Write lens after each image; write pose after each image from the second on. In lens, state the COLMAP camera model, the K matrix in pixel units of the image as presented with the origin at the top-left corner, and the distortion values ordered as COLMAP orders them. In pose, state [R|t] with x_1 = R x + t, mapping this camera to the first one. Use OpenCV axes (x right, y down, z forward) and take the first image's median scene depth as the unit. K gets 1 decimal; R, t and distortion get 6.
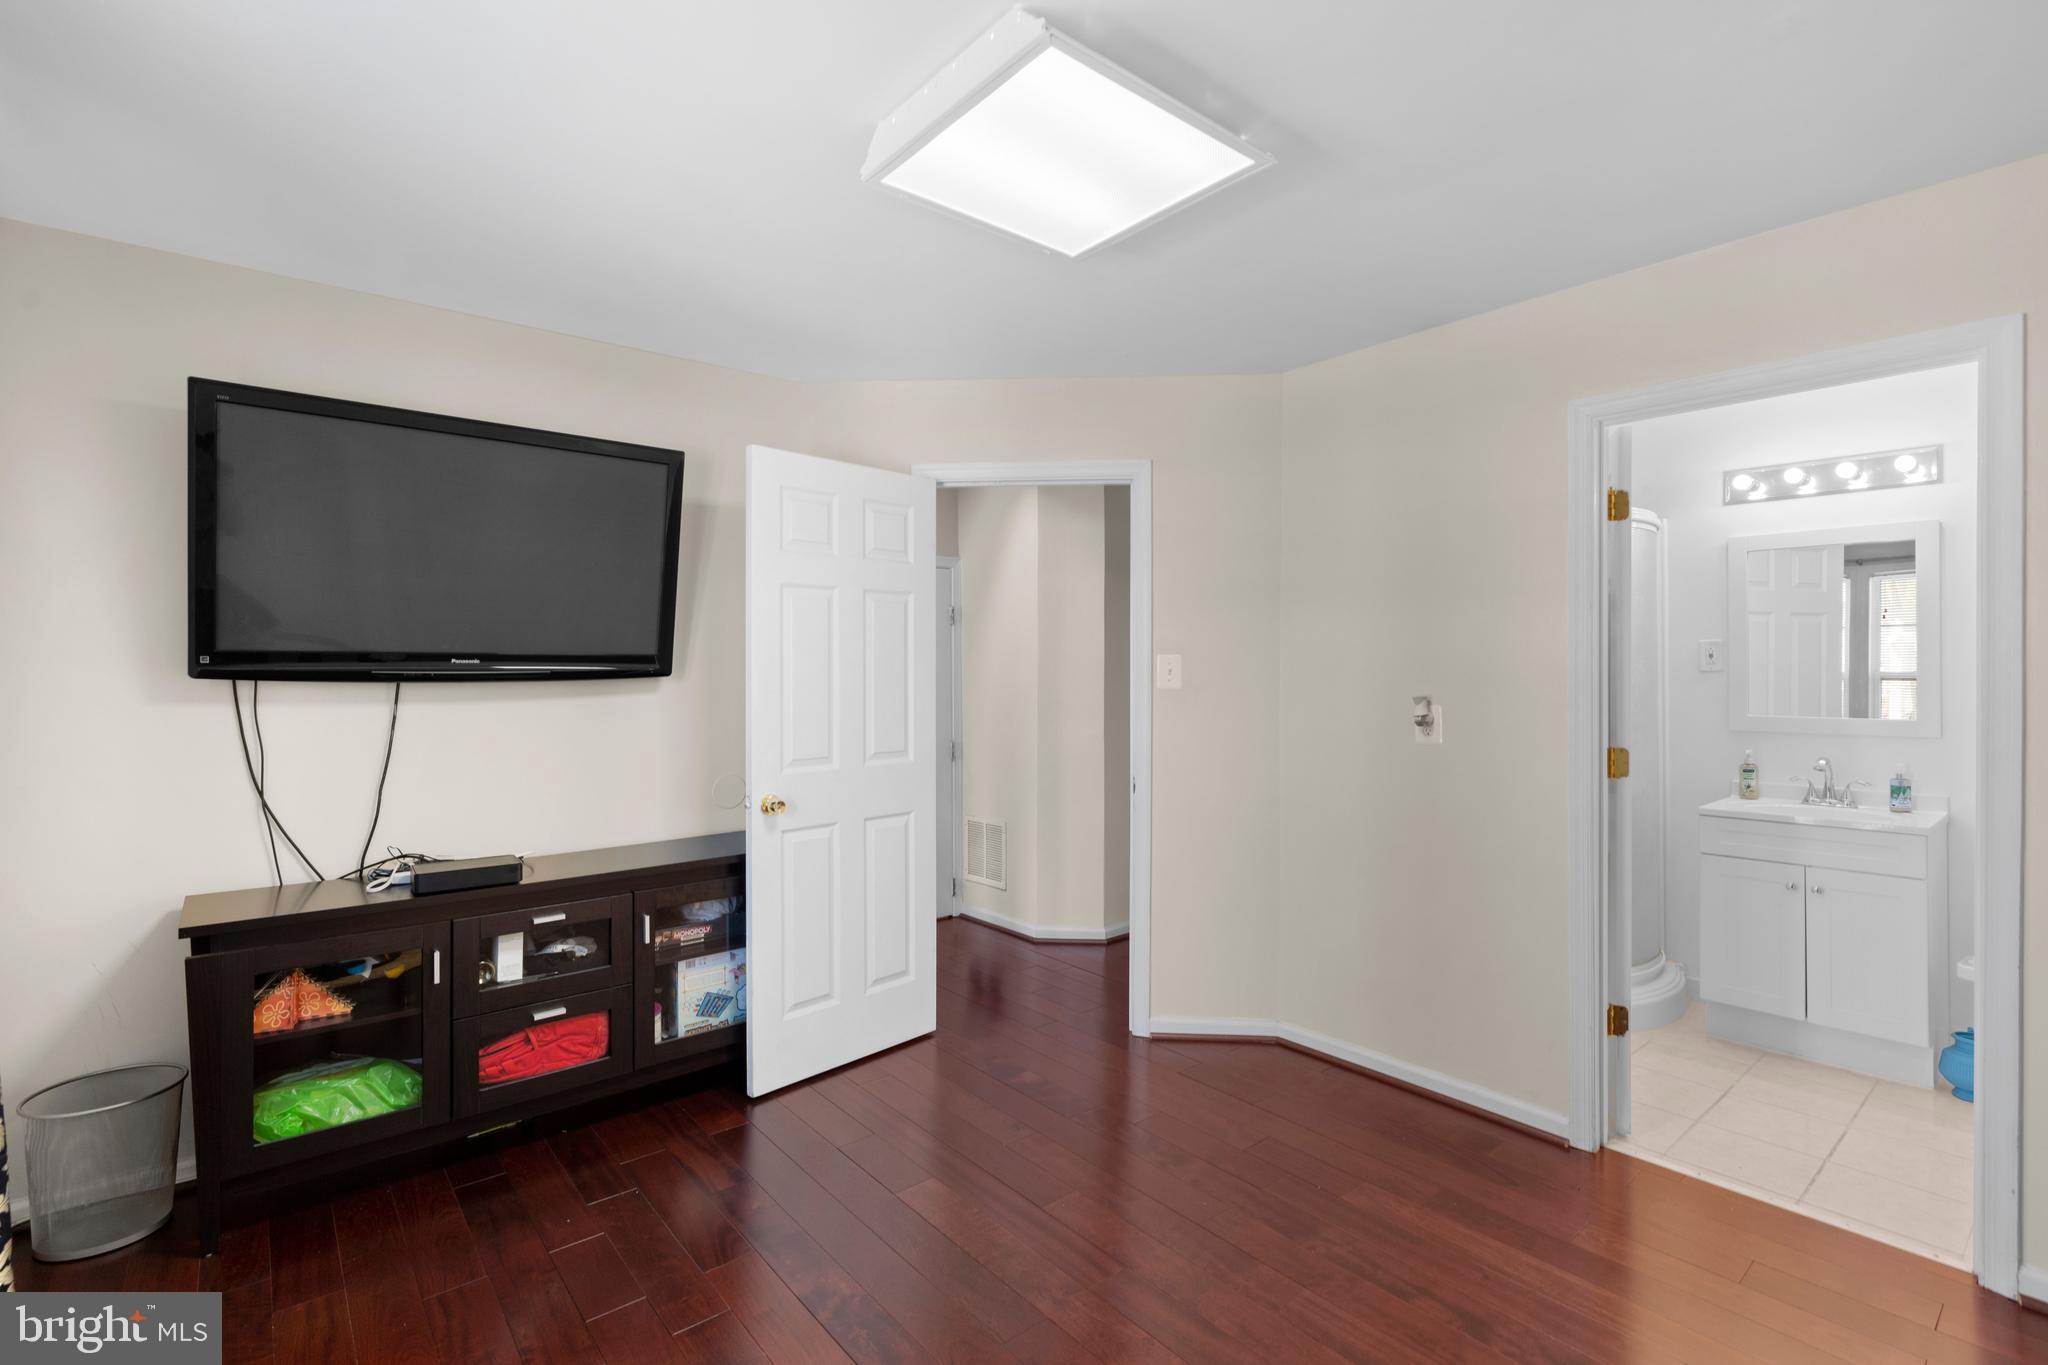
lens RADIAL K [[941.9, 0, 1072.8], [0, 941.9, 673.8], [0, 0, 1]] dist [-0.000298, 0.000119]
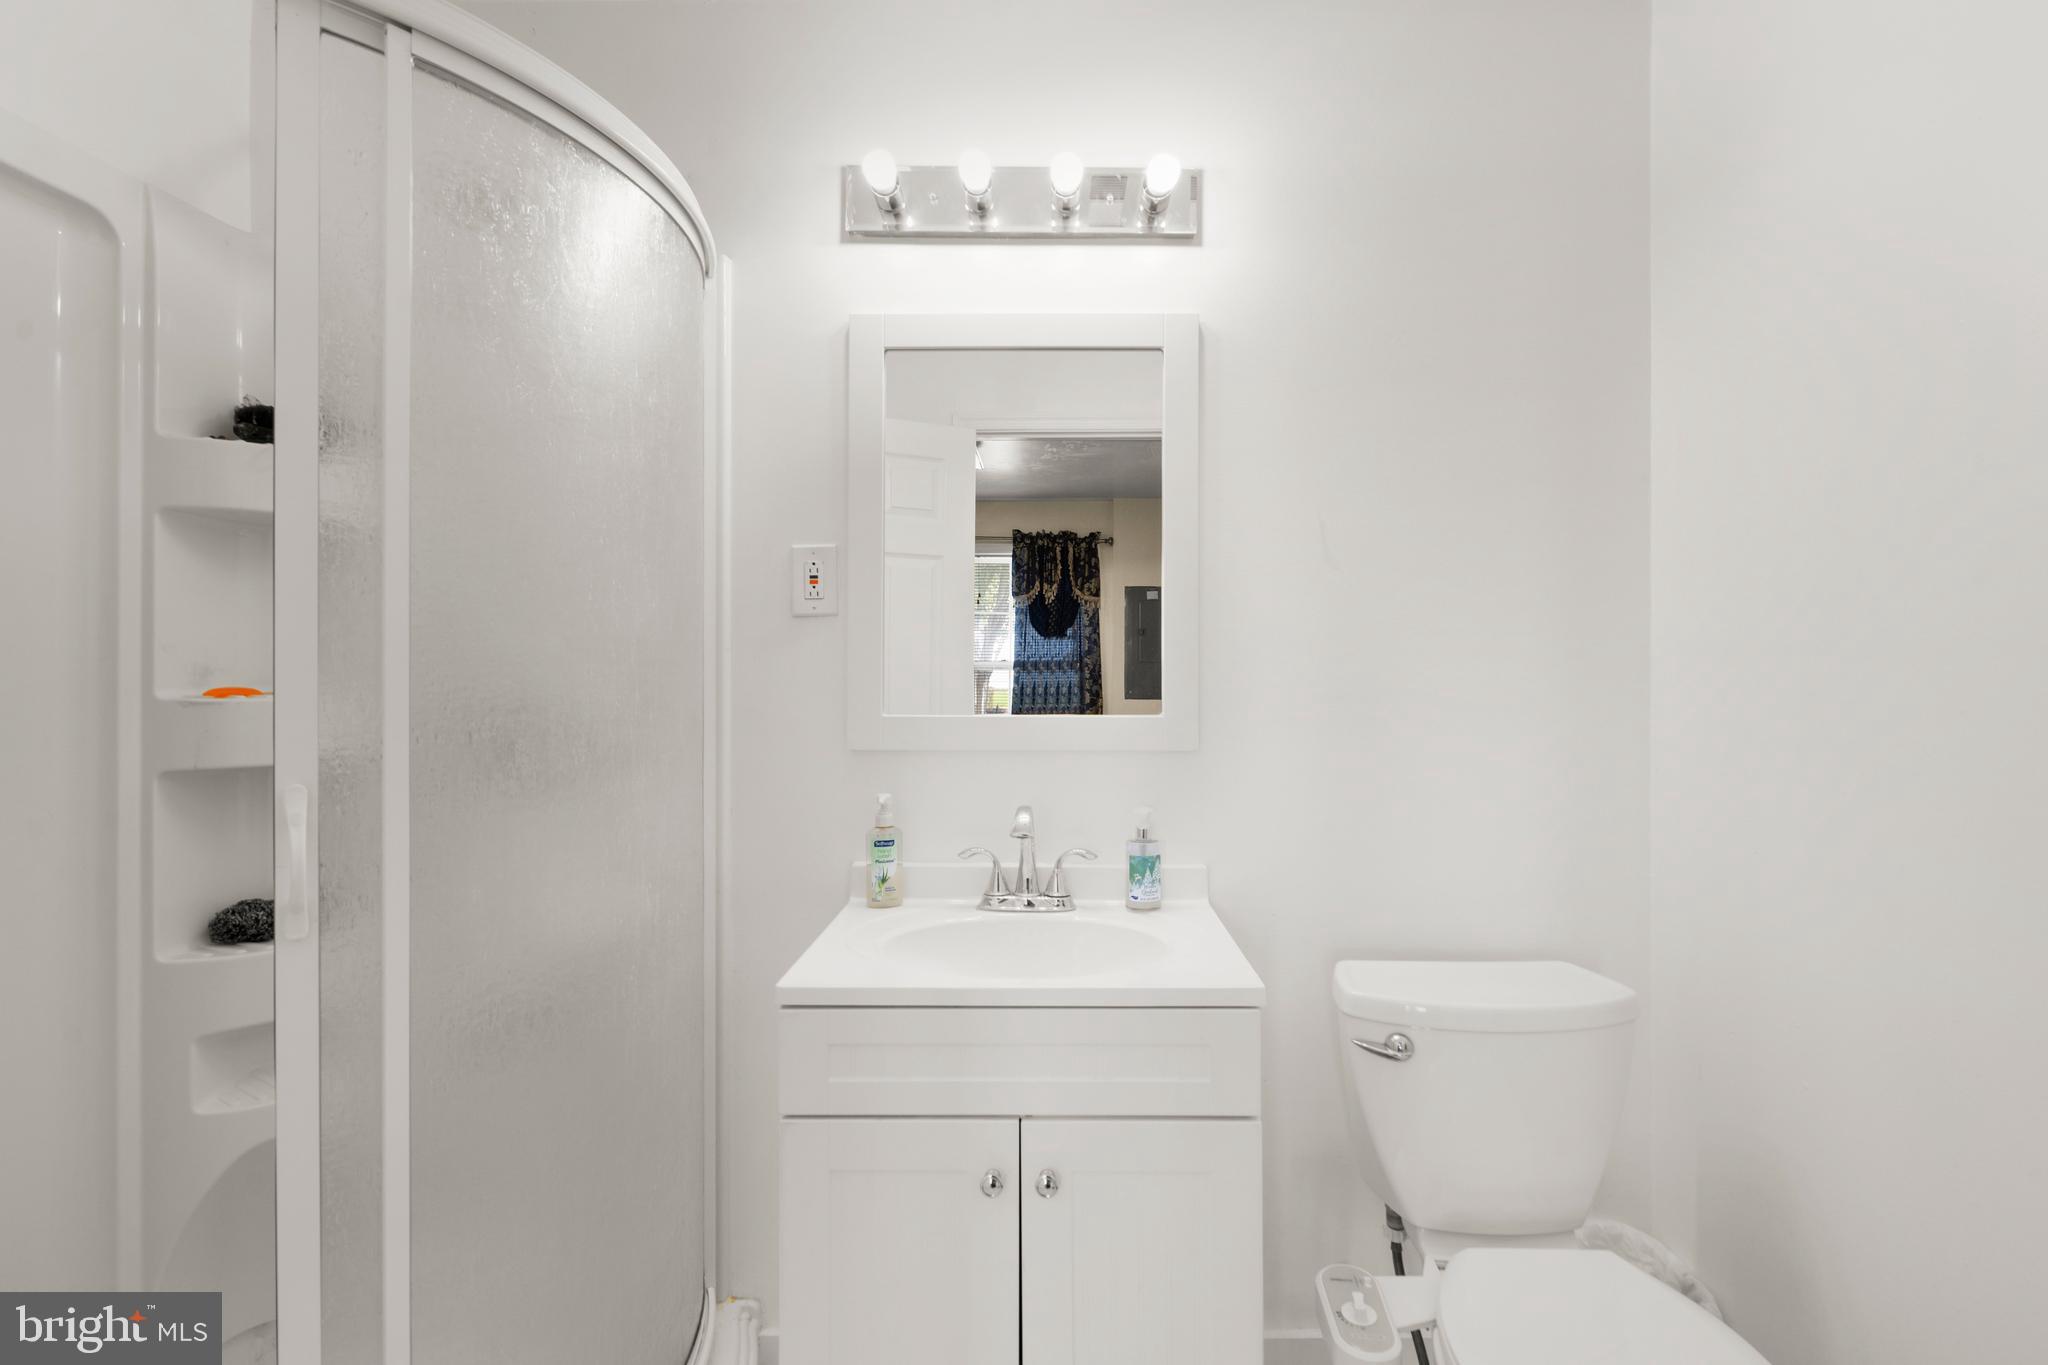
lens RADIAL K [[954.9, 0, 1032.9], [0, 954.9, 693.0], [0, 0, 1]] dist [-0.001093, 0.000343]
pose [[0.692289, 0.003581, 0.721611, 0.461862], [-0.008578, 0.999958, 0.003267, 0.032762], [-0.721569, -0.008452, 0.692291, 0.667917]]
